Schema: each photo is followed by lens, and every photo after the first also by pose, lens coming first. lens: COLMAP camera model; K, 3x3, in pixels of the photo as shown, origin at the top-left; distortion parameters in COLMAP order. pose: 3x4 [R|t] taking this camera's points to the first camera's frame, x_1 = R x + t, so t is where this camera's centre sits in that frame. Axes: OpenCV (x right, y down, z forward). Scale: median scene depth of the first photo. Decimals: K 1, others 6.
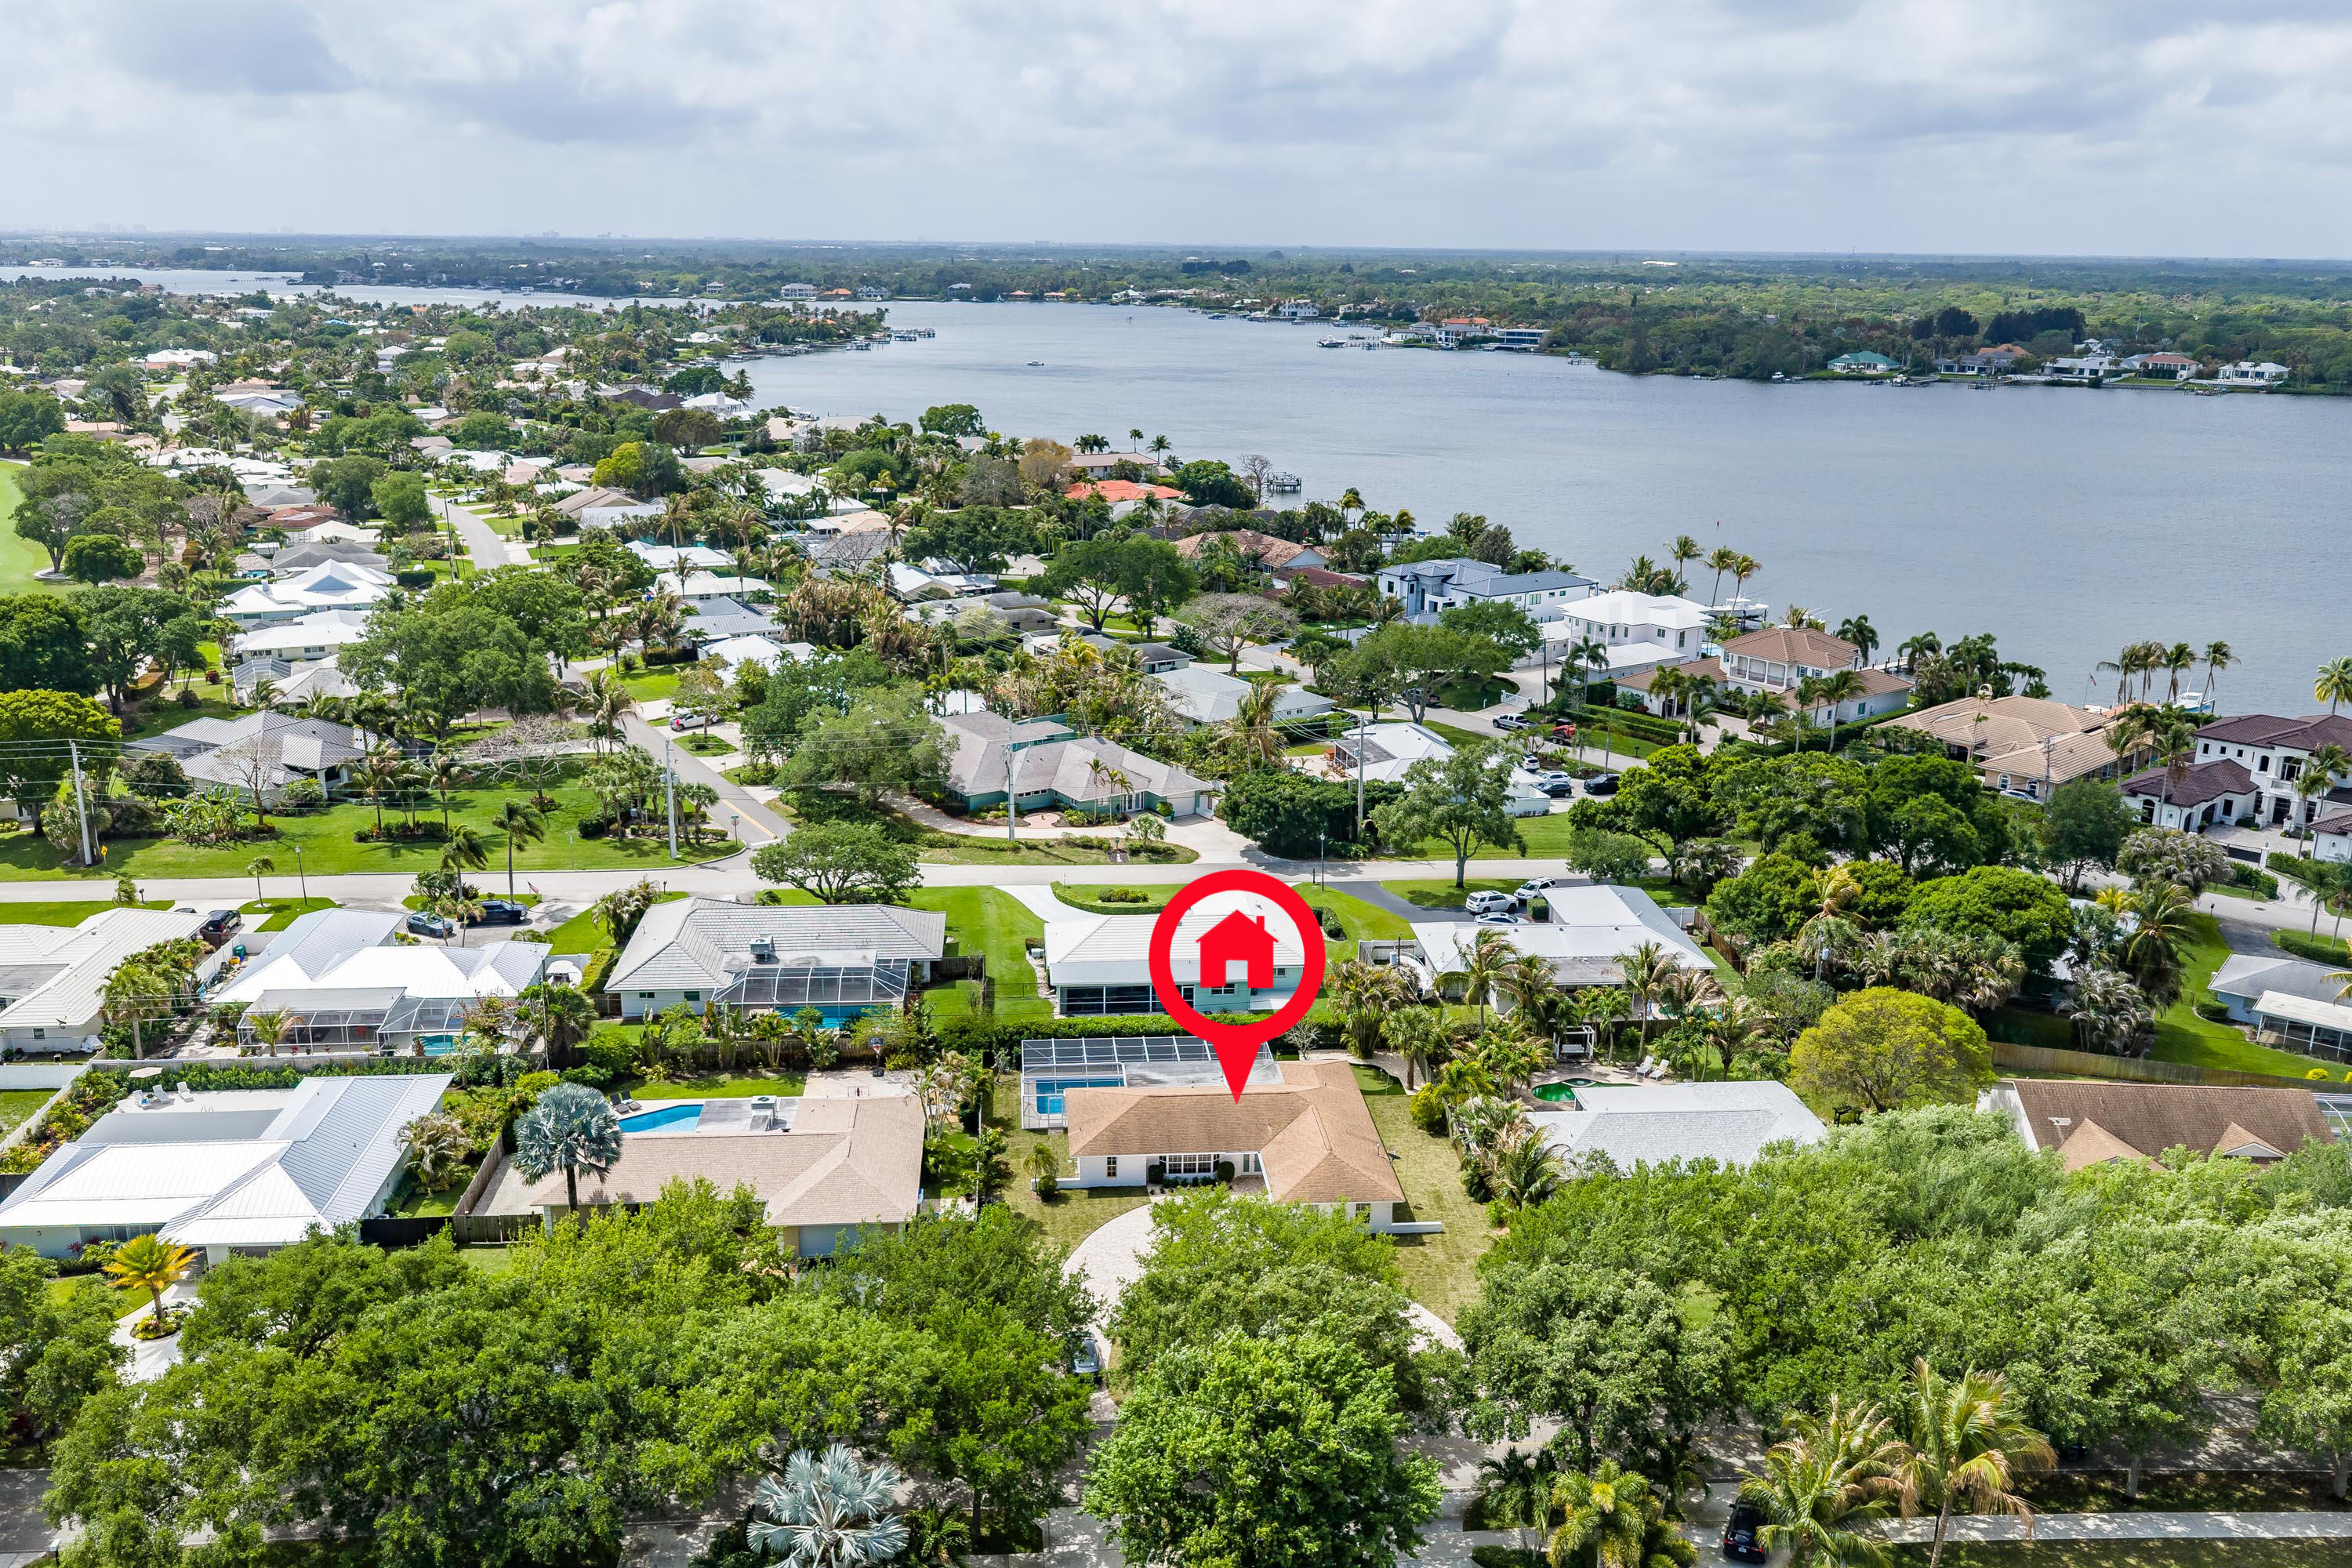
lens RADIAL K [[1932.6, 0, 1182.5], [0, 1932.6, 787.5], [0, 0, 1]] dist [0.007291, -0.014390]
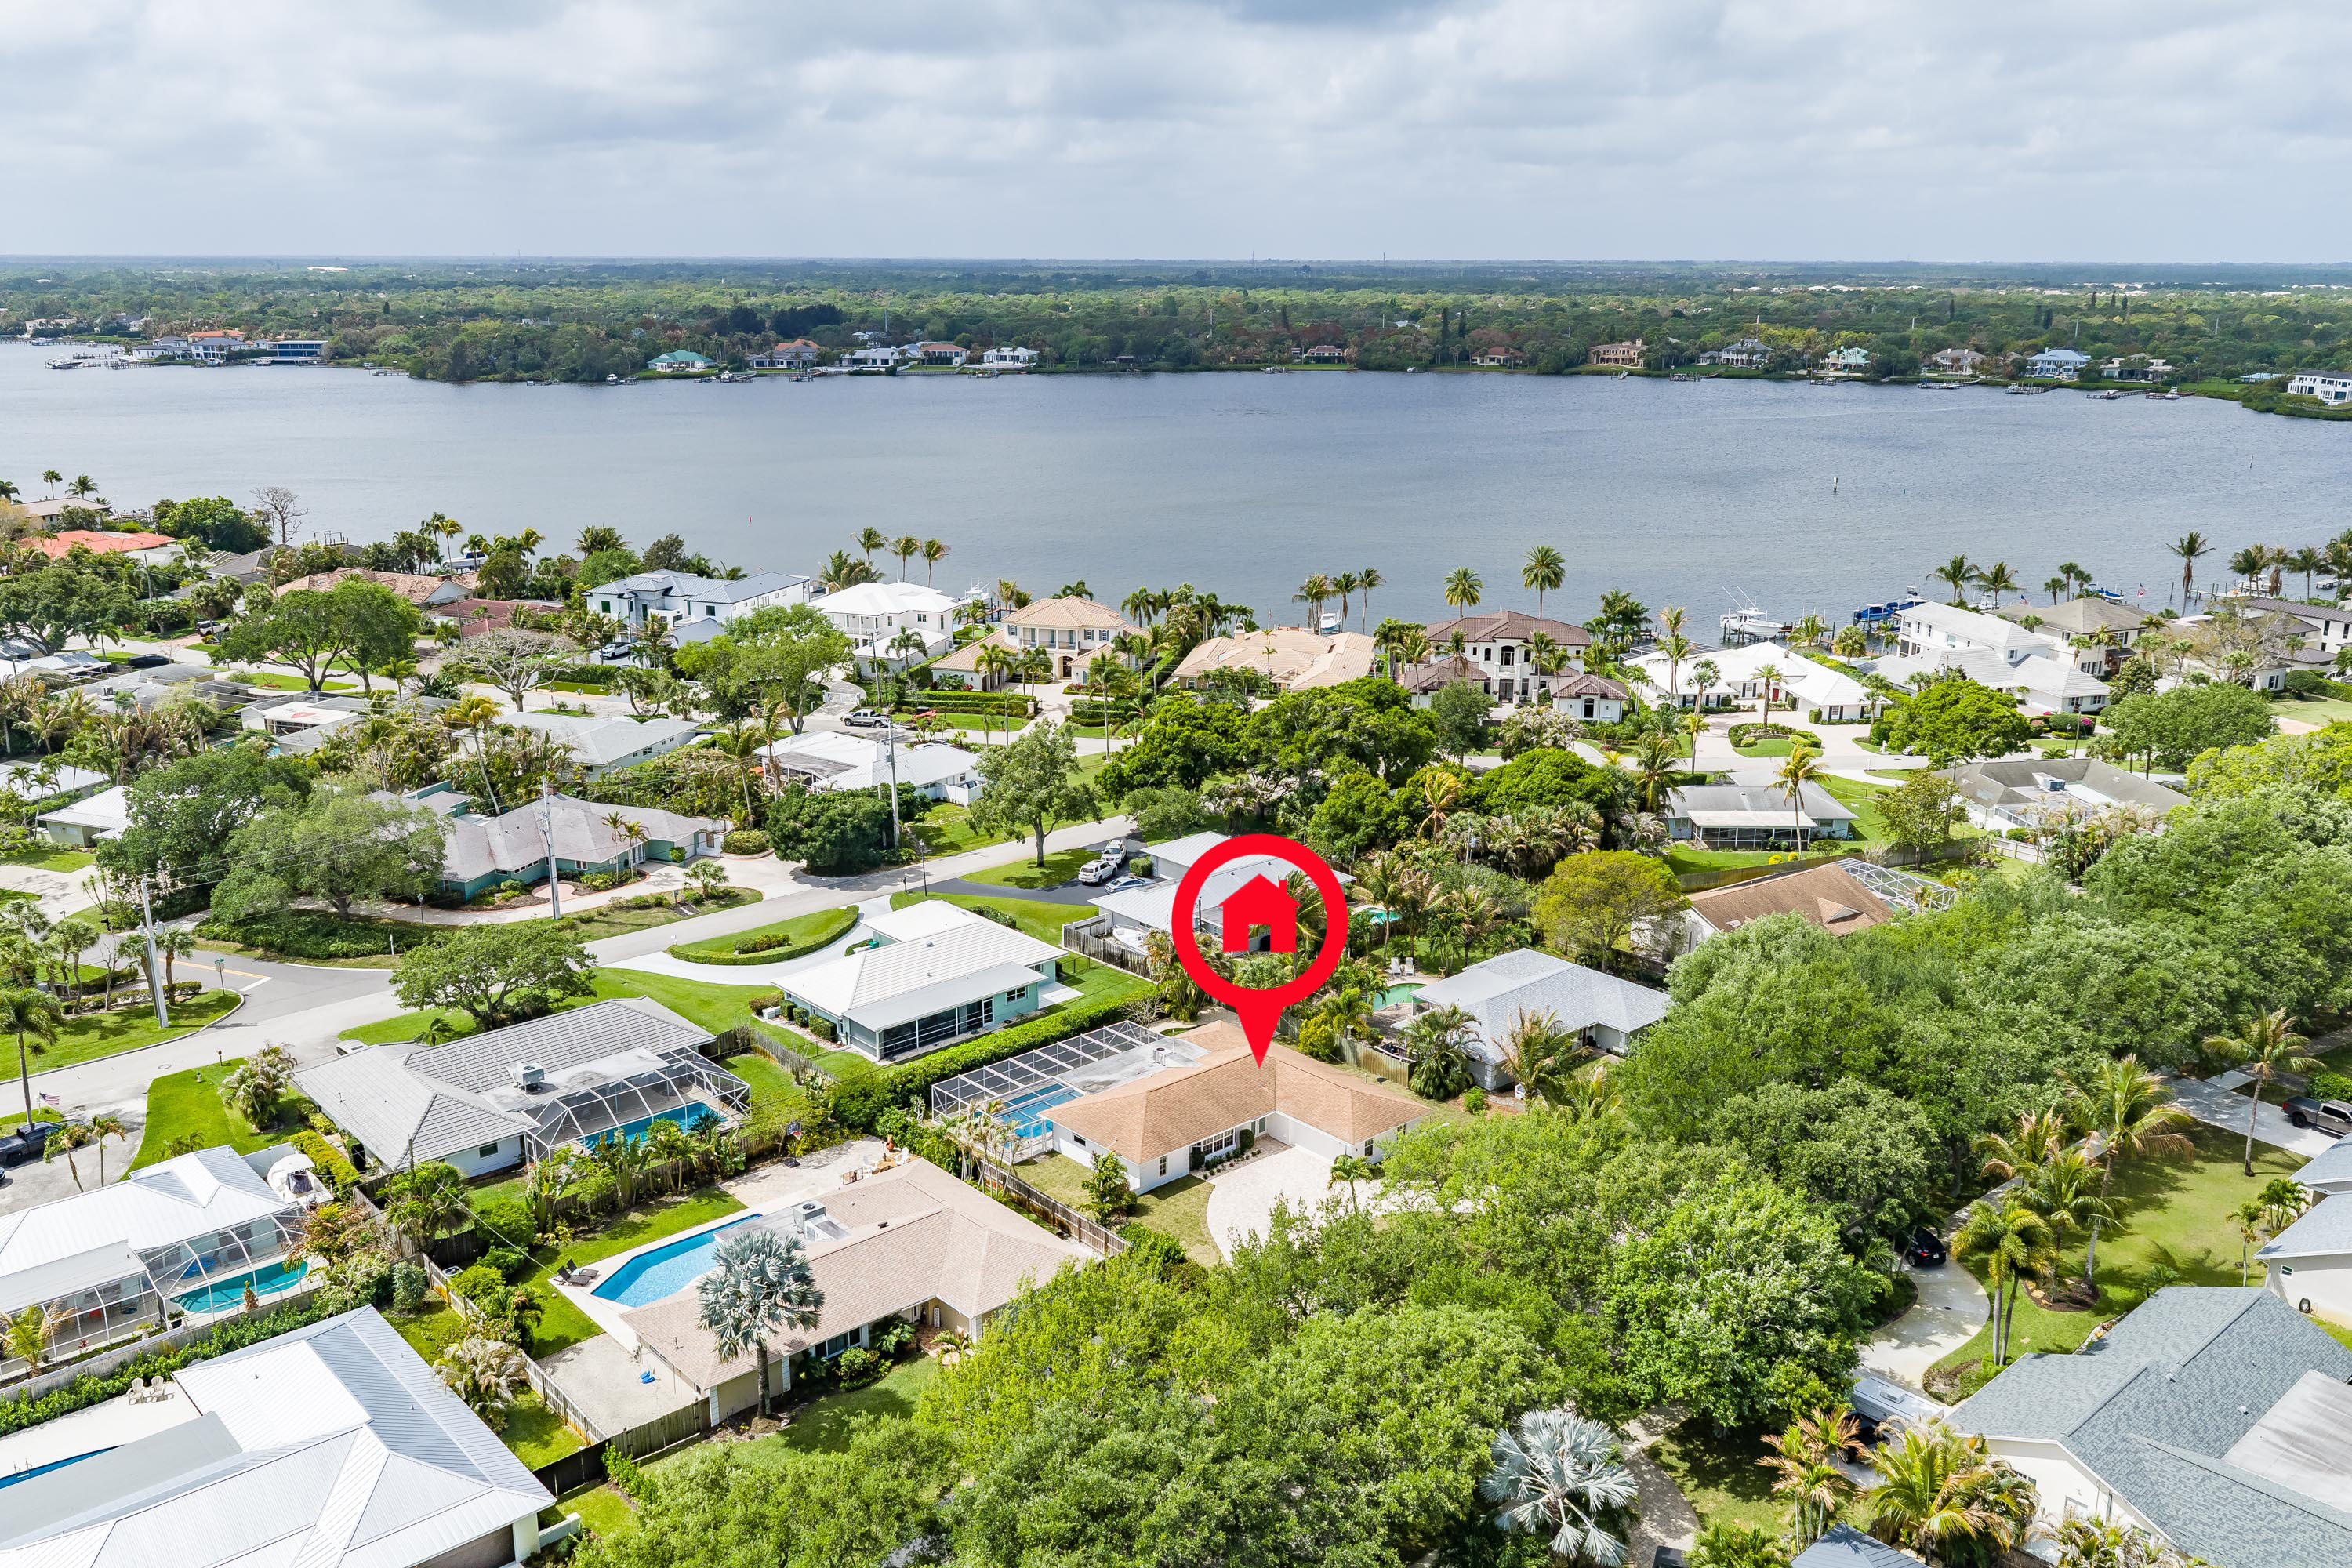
lens RADIAL K [[1932.6, 0, 1182.5], [0, 1932.6, 787.5], [0, 0, 1]] dist [0.007291, -0.014390]
pose [[0.792188, -0.168829, 0.586460, -0.082466], [0.169732, 0.984010, 0.054002, -0.006841], [-0.586199, 0.056761, 0.808176, 0.024572]]
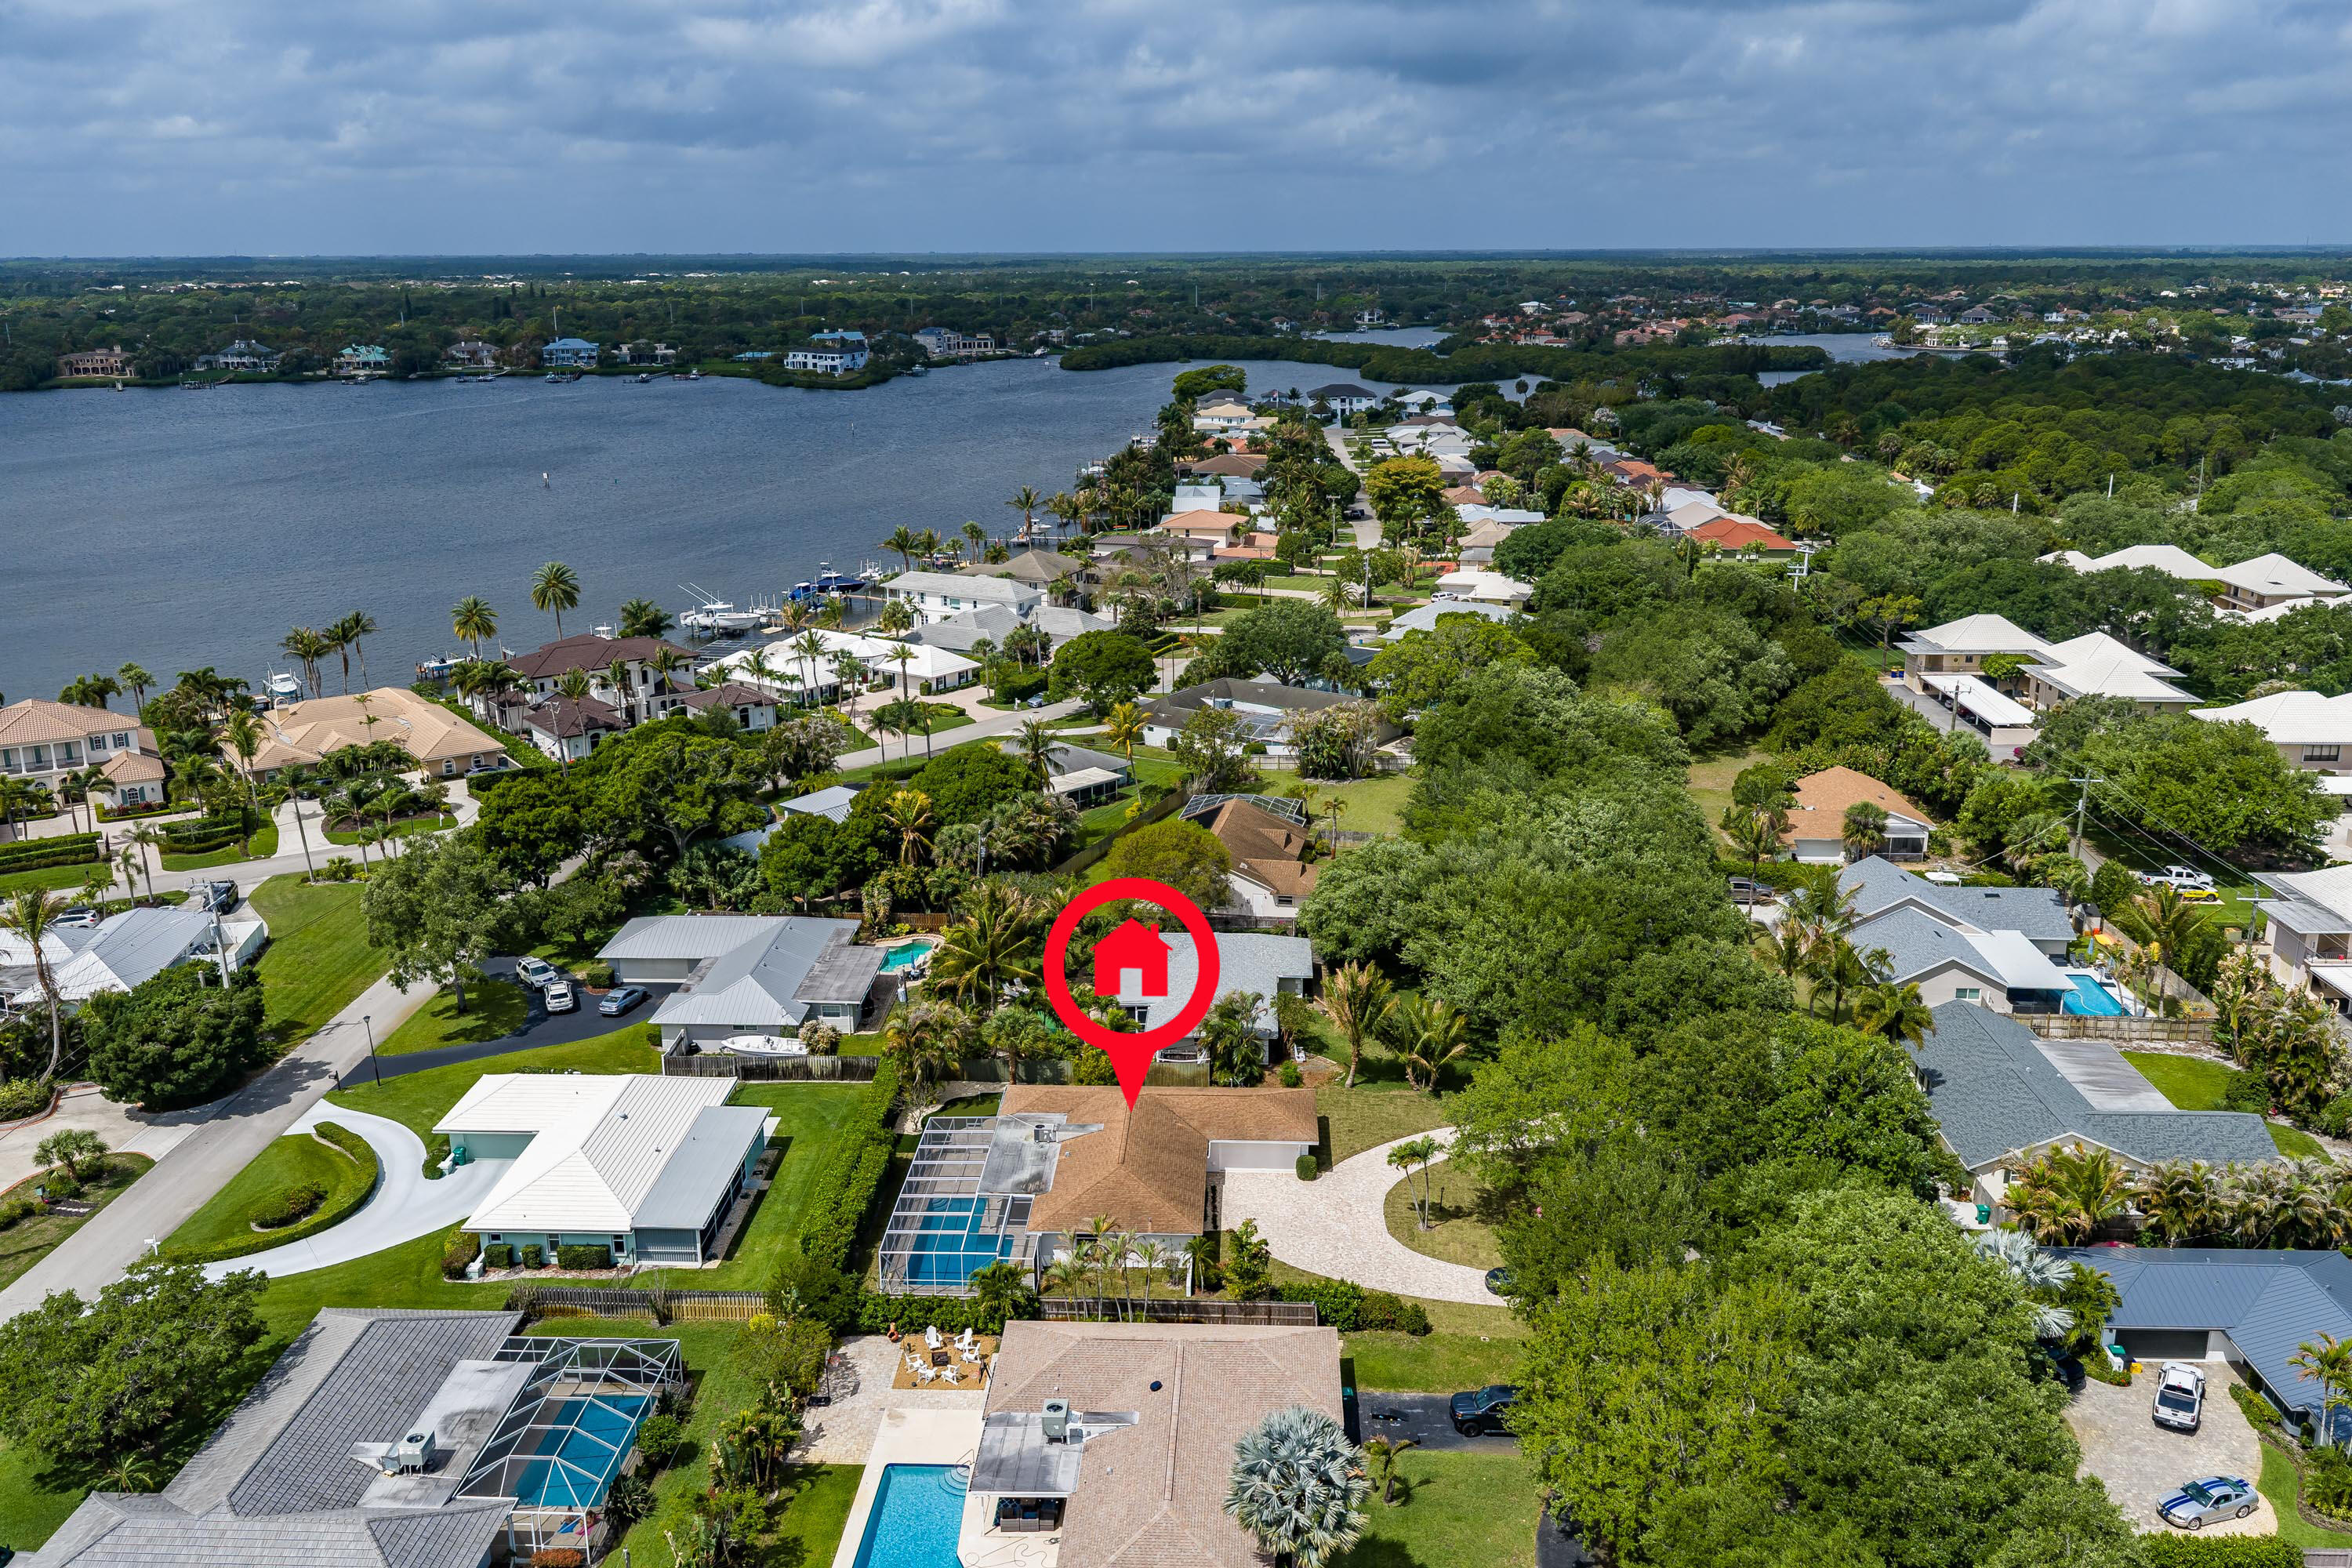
lens RADIAL K [[1932.6, 0, 1182.5], [0, 1932.6, 787.5], [0, 0, 1]] dist [0.007291, -0.014390]
pose [[0.121127, -0.276623, 0.953314, -0.121091], [0.274945, 0.932160, 0.235550, -0.030727], [-0.953799, 0.233578, 0.188966, 0.109724]]
